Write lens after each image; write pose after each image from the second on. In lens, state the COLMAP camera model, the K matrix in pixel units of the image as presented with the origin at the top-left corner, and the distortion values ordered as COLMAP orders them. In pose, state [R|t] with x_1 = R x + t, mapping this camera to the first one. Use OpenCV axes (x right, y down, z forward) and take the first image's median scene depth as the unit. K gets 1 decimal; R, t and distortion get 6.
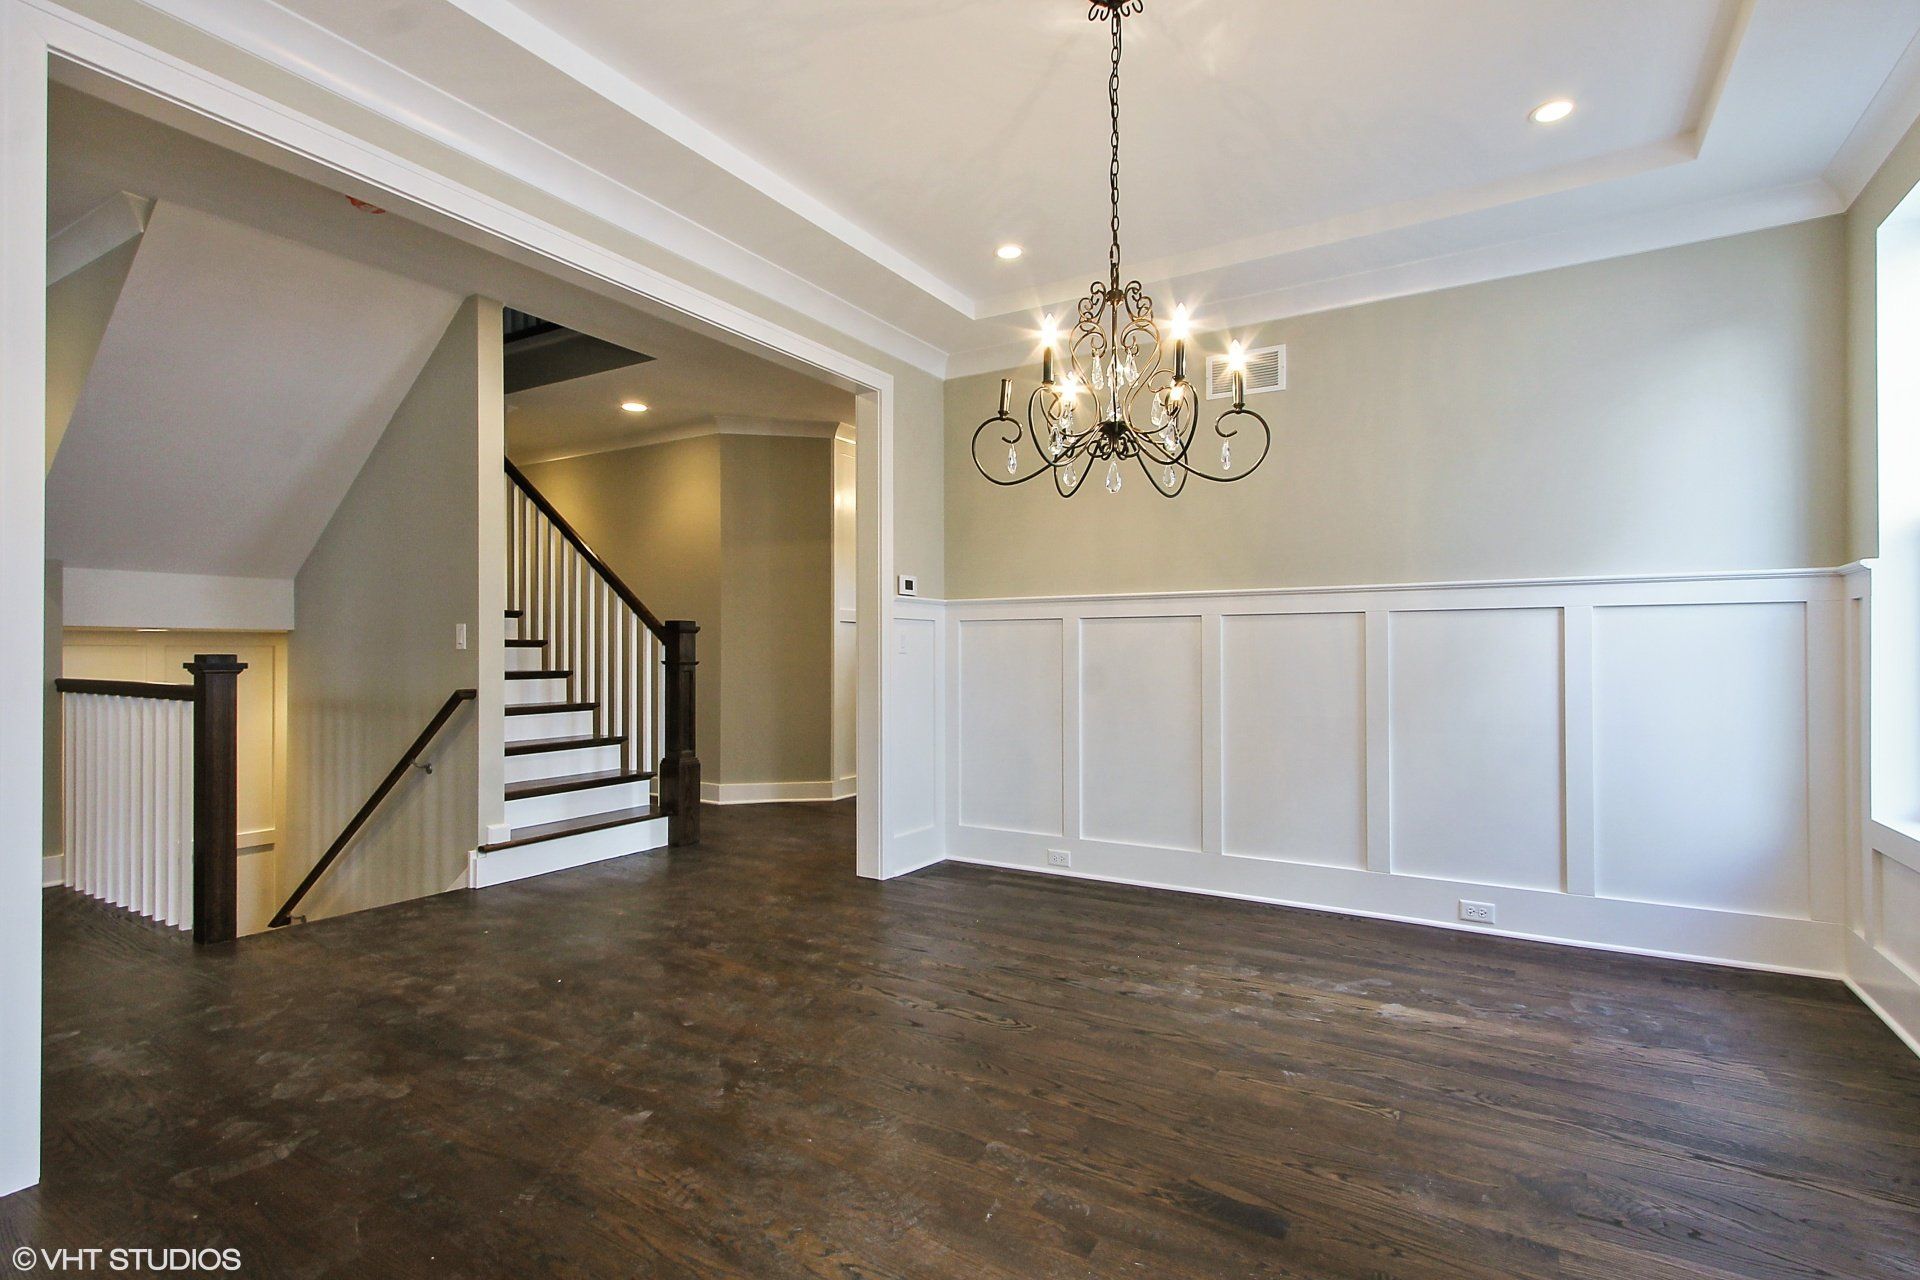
lens RADIAL K [[952.4, 0, 961.0], [0, 952.4, 654.0], [0, 0, 1]] dist [0.001765, -0.000219]
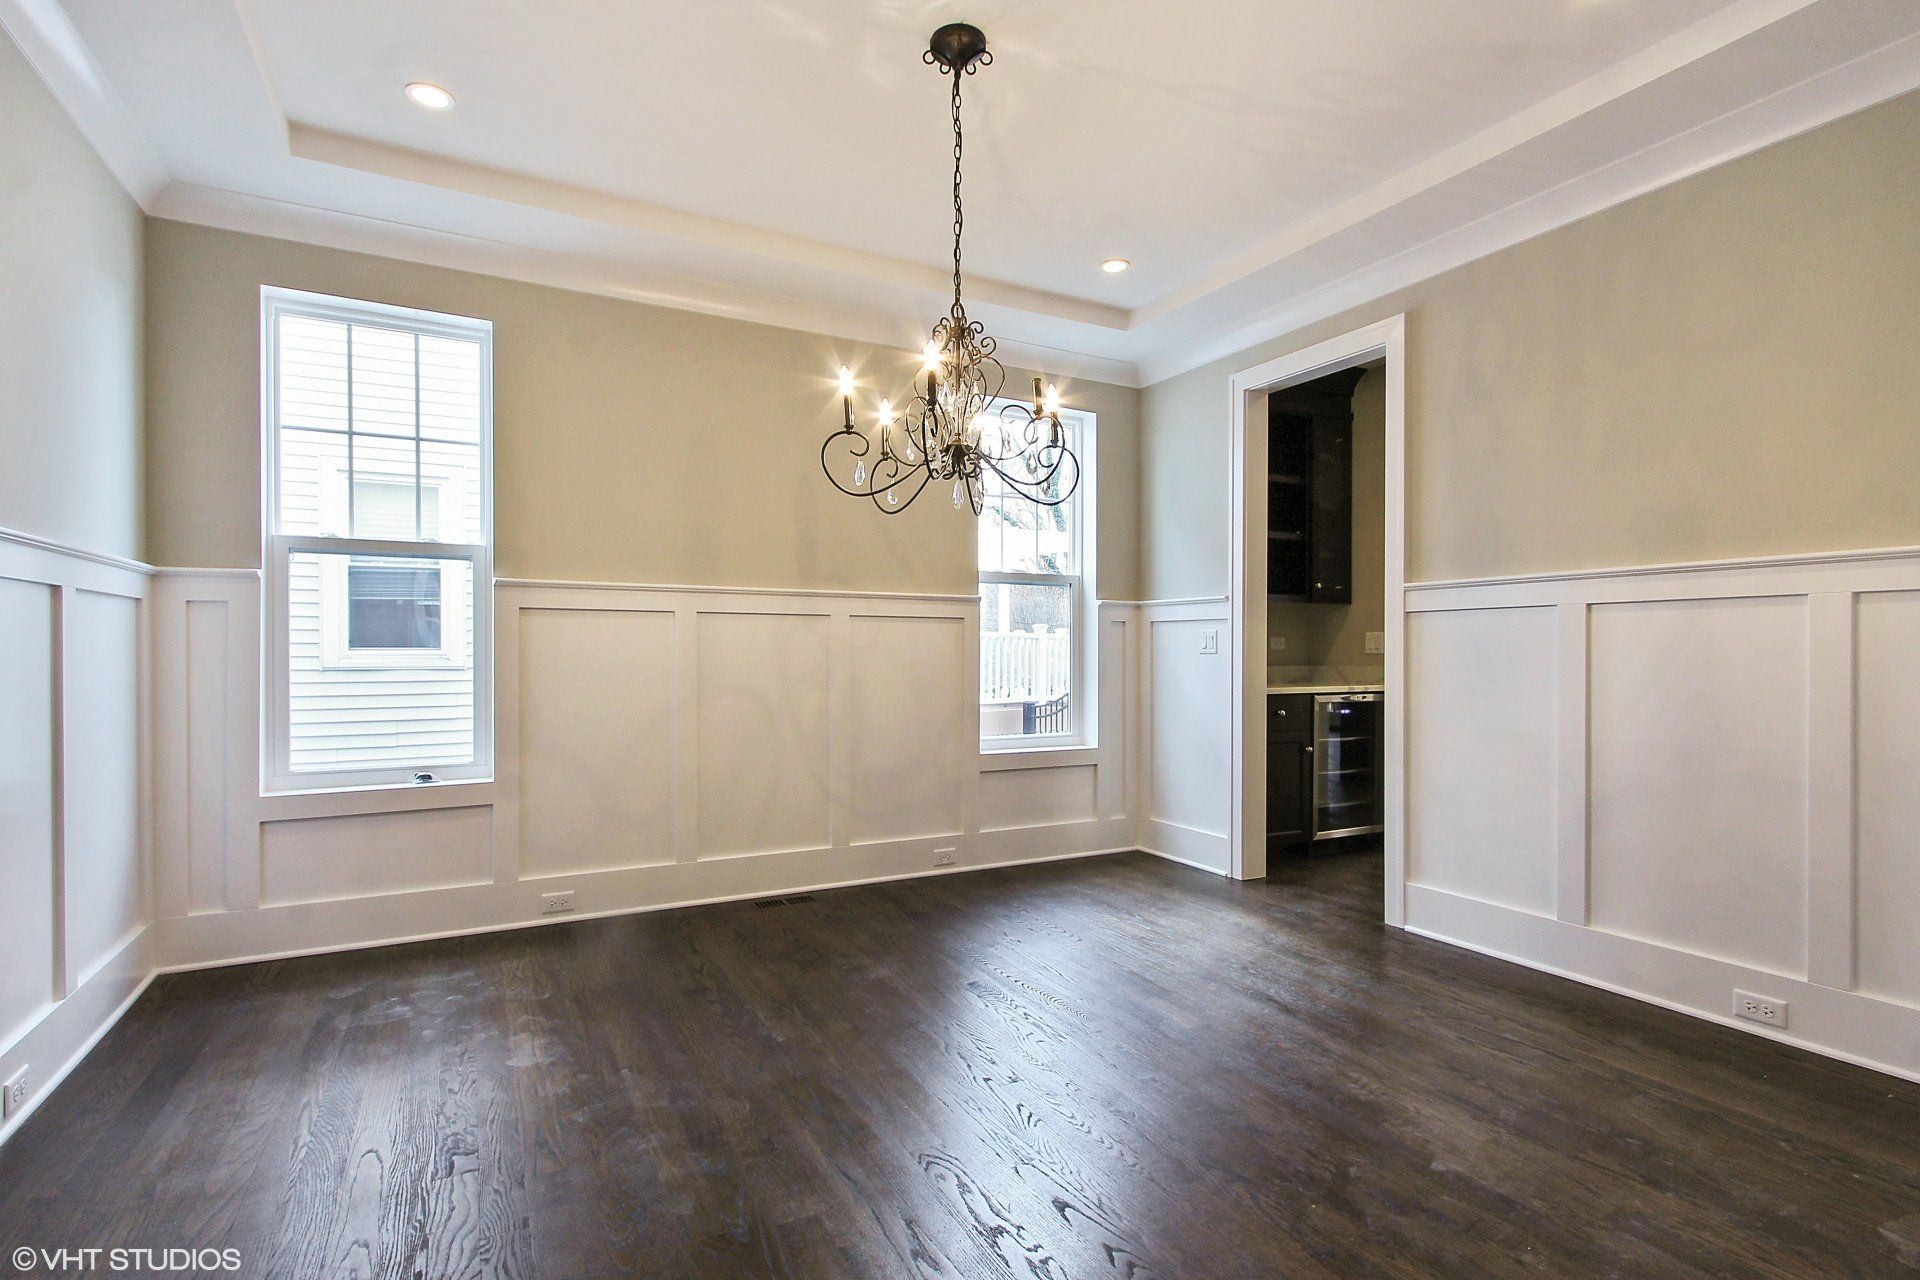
lens RADIAL K [[907.4, 0, 949.1], [0, 907.4, 646.4], [0, 0, 1]] dist [-0.001894, -0.000802]
pose [[-0.855851, 0.001403, 0.517221, -0.308570], [0.000848, 0.999999, -0.001308, 0.002288], [-0.517222, -0.000681, -0.855851, 1.593117]]
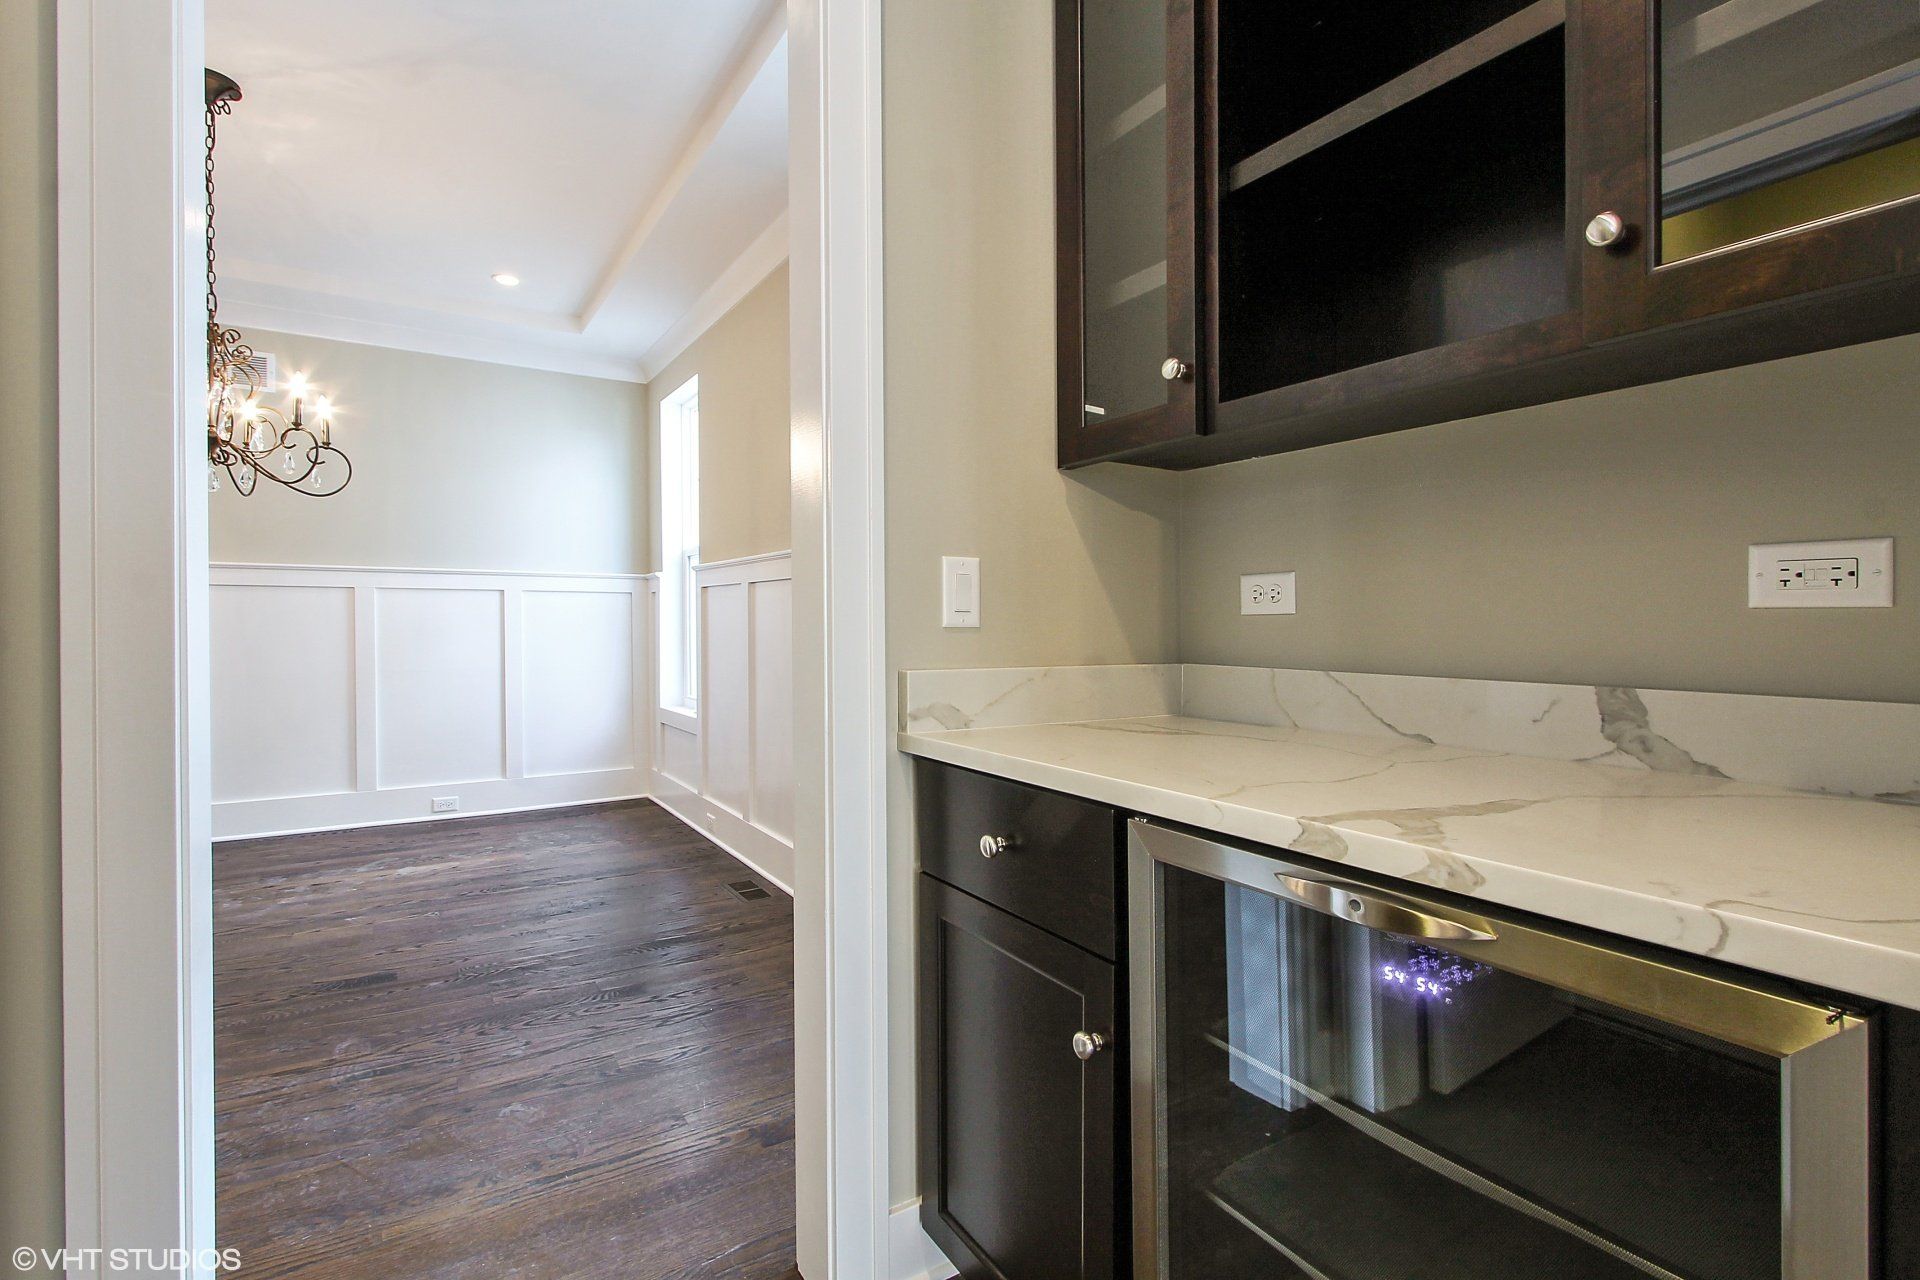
lens RADIAL K [[907.4, 0, 968.6], [0, 907.4, 631.5], [0, 0, 1]] dist [-0.001894, -0.000802]
pose [[0.444593, -0.008297, 0.895694, -0.397235], [0.001446, 0.999962, 0.008545, 0.006597], [-0.895731, -0.002503, 0.444589, -0.364051]]
